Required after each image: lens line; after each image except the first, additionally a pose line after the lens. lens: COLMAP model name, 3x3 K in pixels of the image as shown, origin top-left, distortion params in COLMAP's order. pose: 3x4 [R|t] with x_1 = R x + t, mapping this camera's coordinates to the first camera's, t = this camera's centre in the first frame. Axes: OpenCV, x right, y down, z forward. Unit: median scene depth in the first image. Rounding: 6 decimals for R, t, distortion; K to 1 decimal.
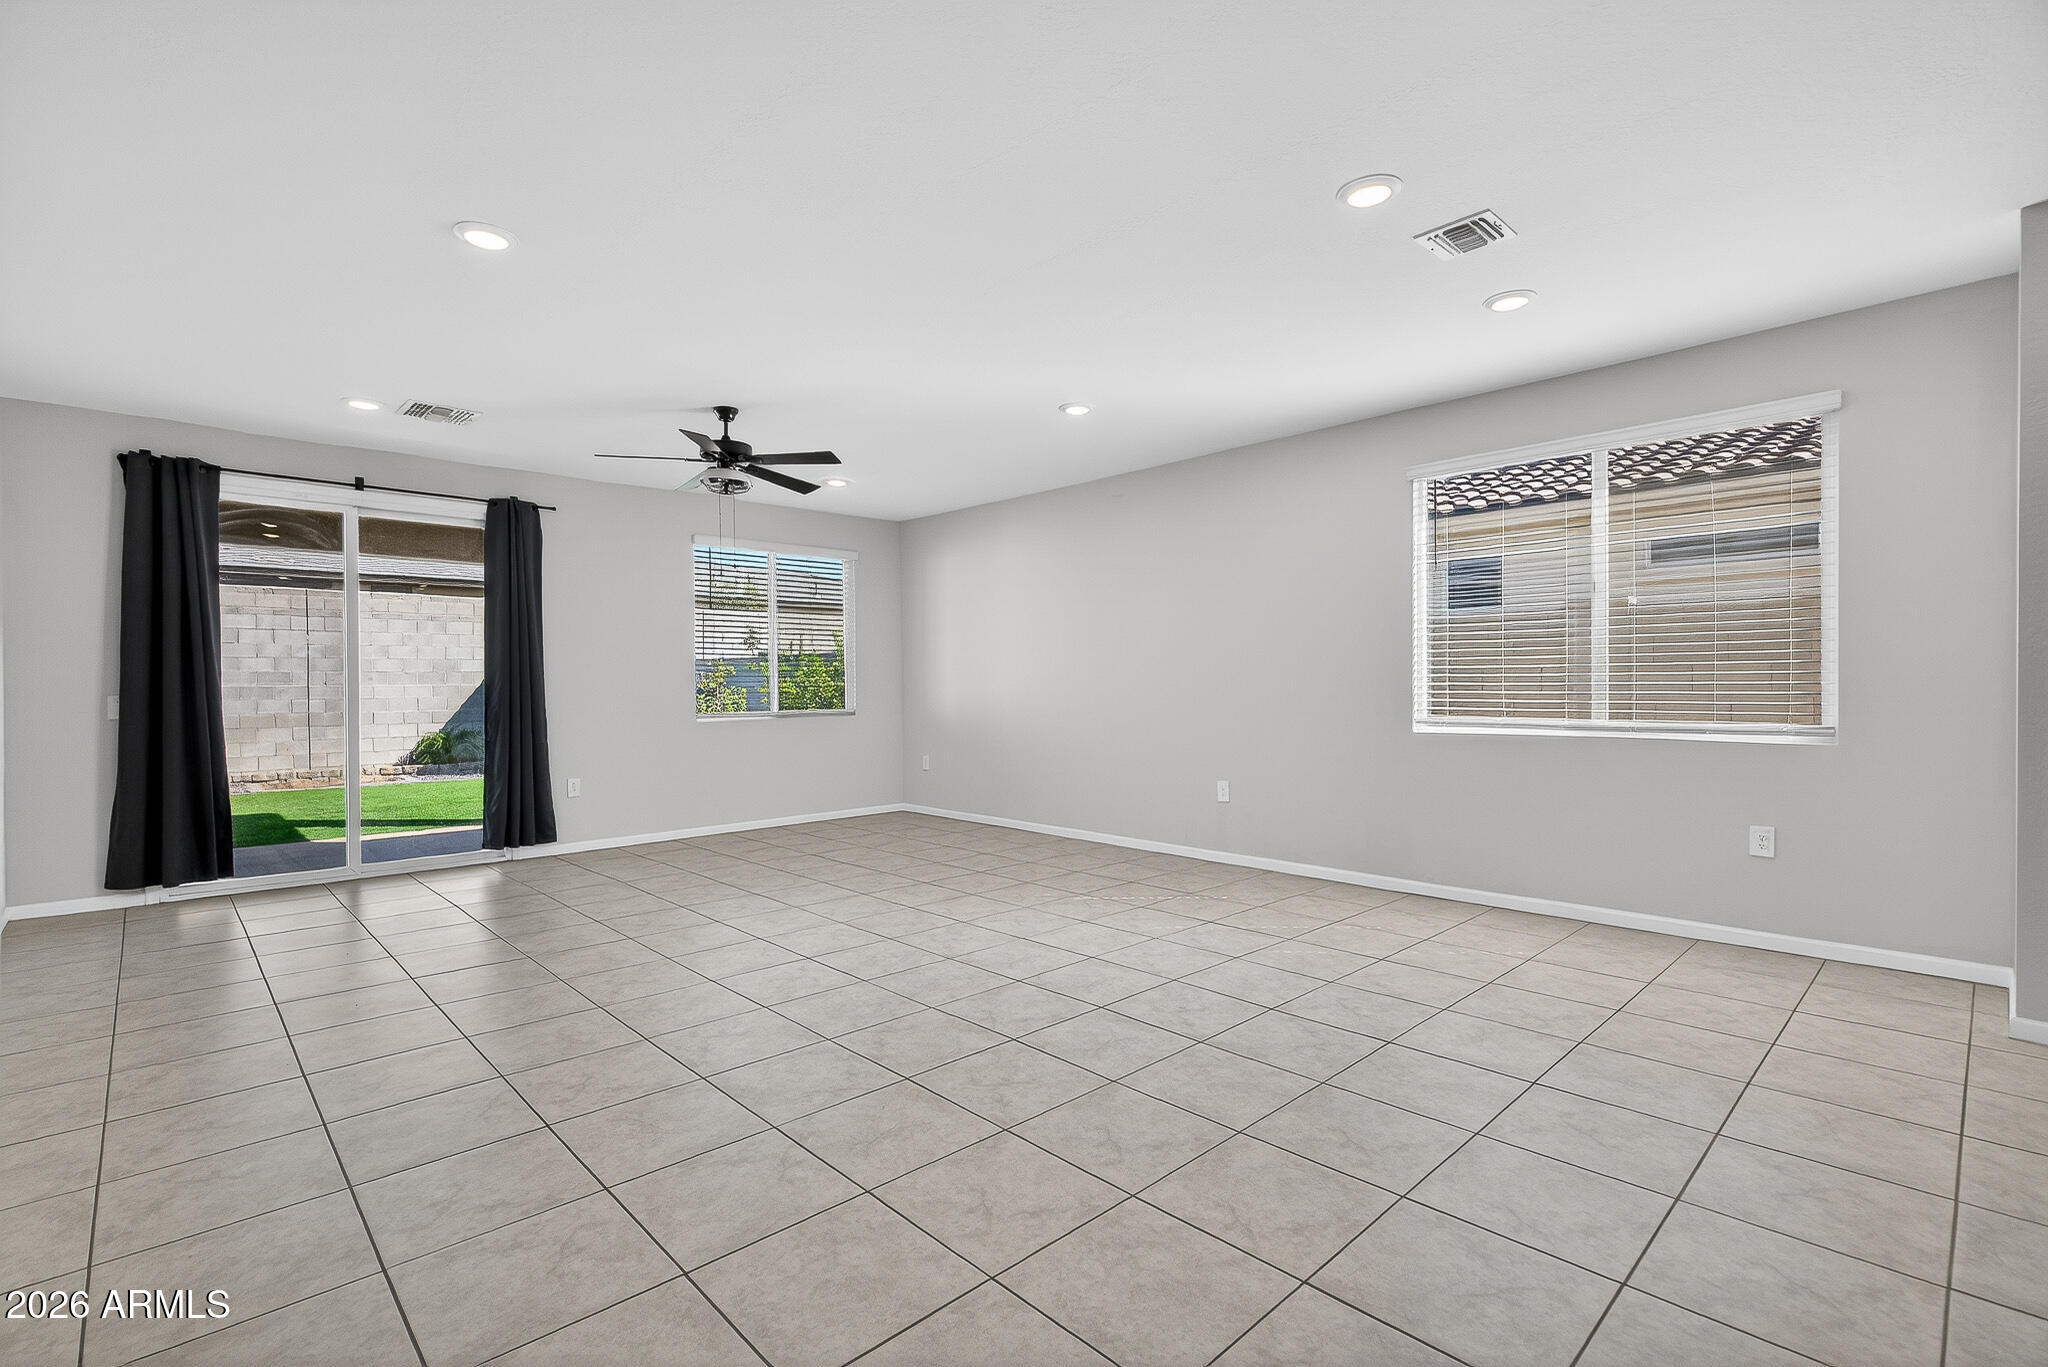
lens RADIAL K [[971.9, 0, 1025.7], [0, 971.9, 690.1], [0, 0, 1]] dist [0.012048, -0.001249]
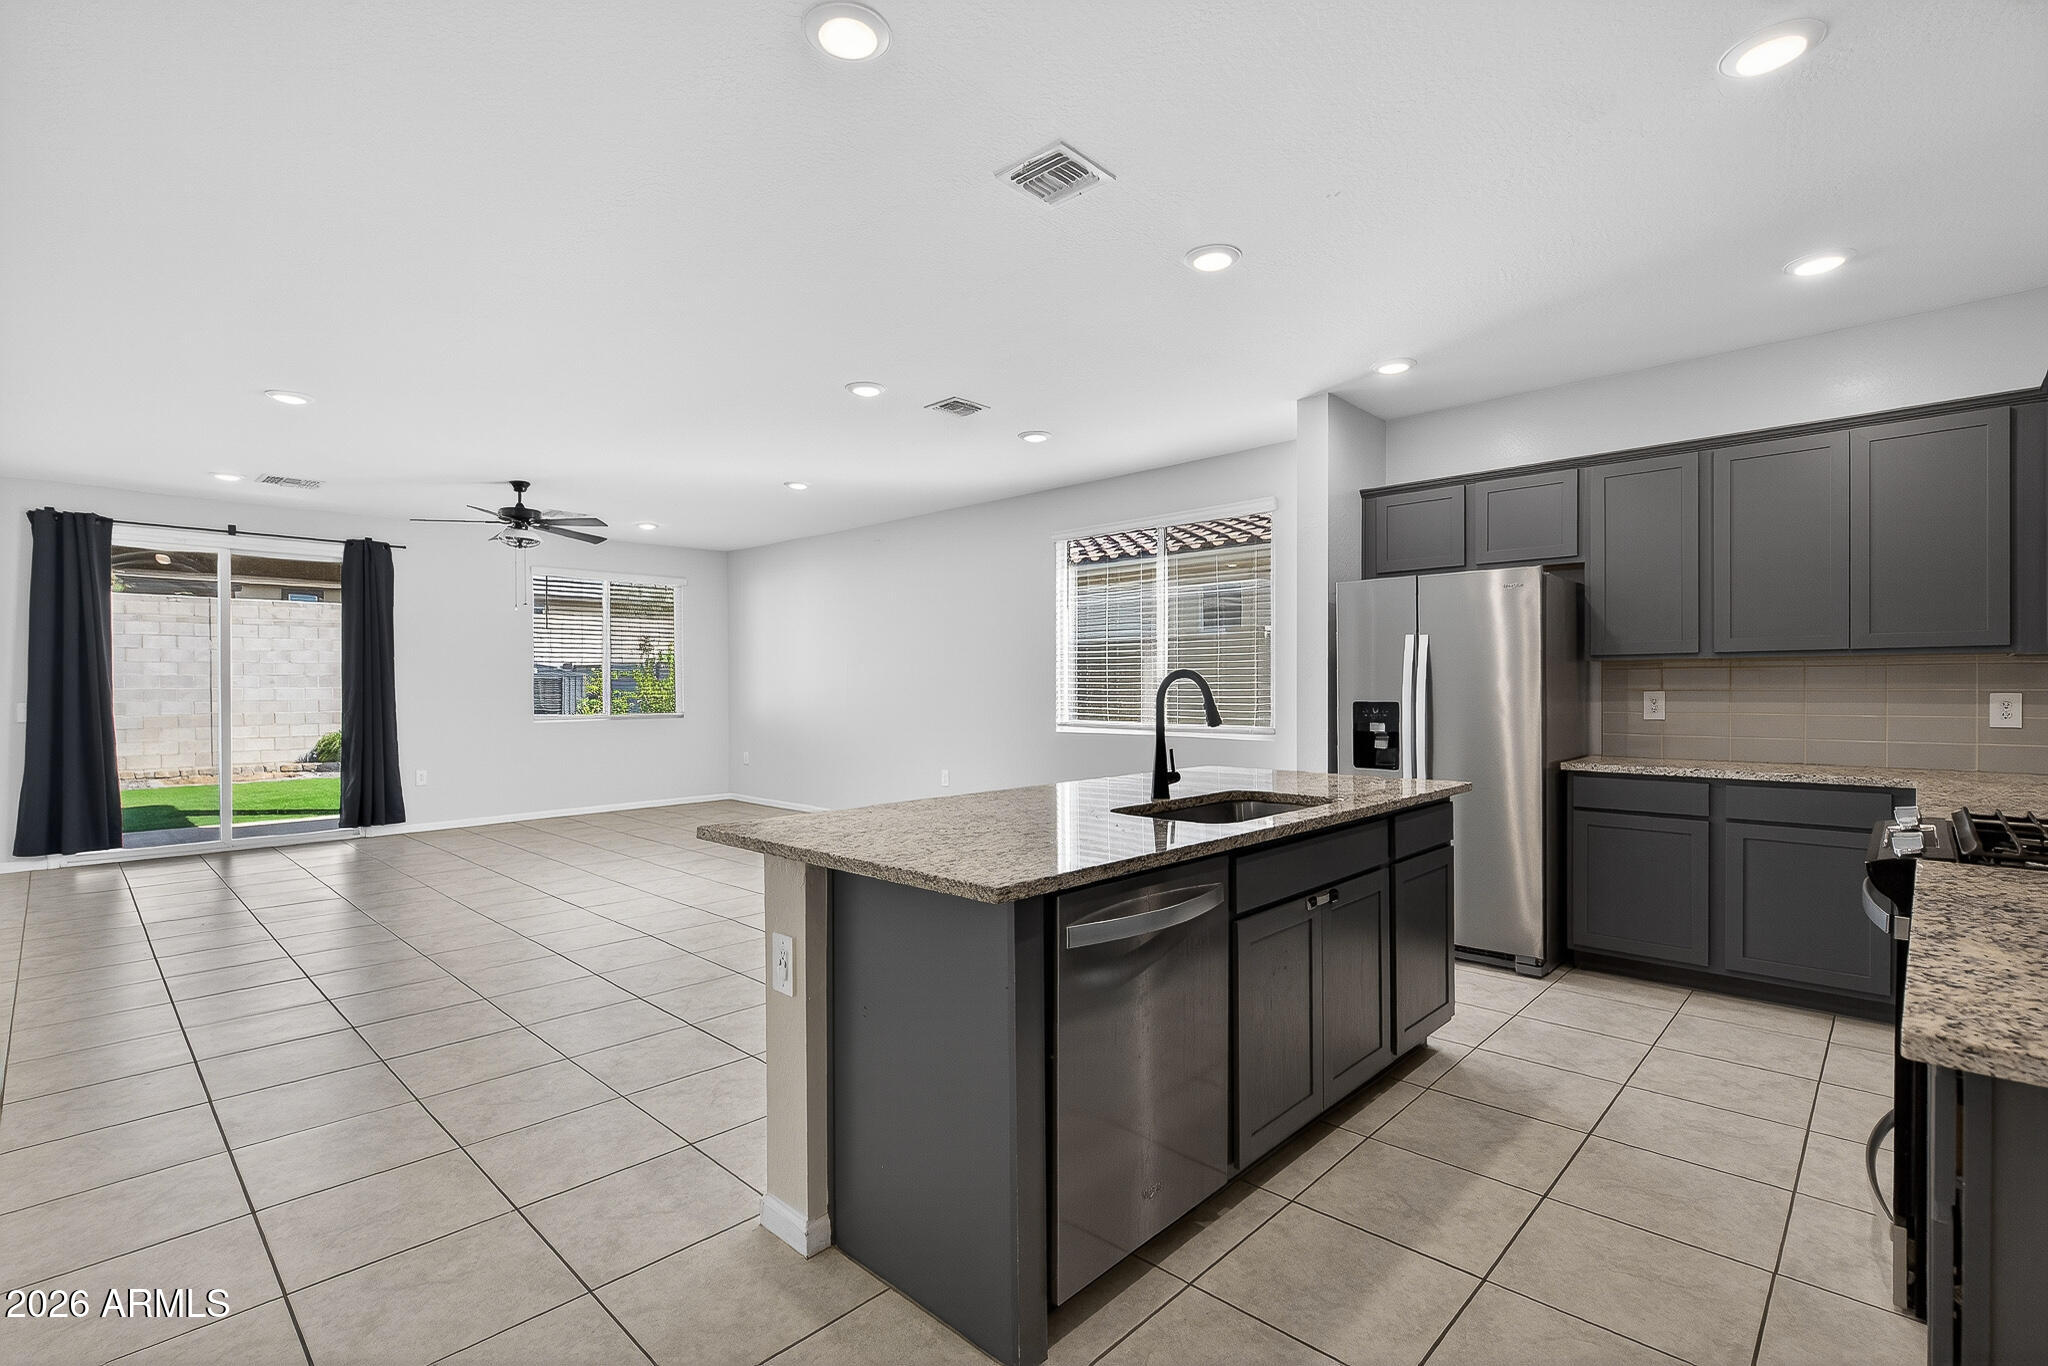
lens RADIAL K [[971.9, 0, 1031.3], [0, 971.9, 686.0], [0, 0, 1]] dist [0.012048, -0.001249]
pose [[0.998746, 0.001994, 0.050017, 0.255938], [-0.001852, 0.999994, -0.002881, -0.012506], [-0.050023, 0.002785, 0.998744, -0.275748]]
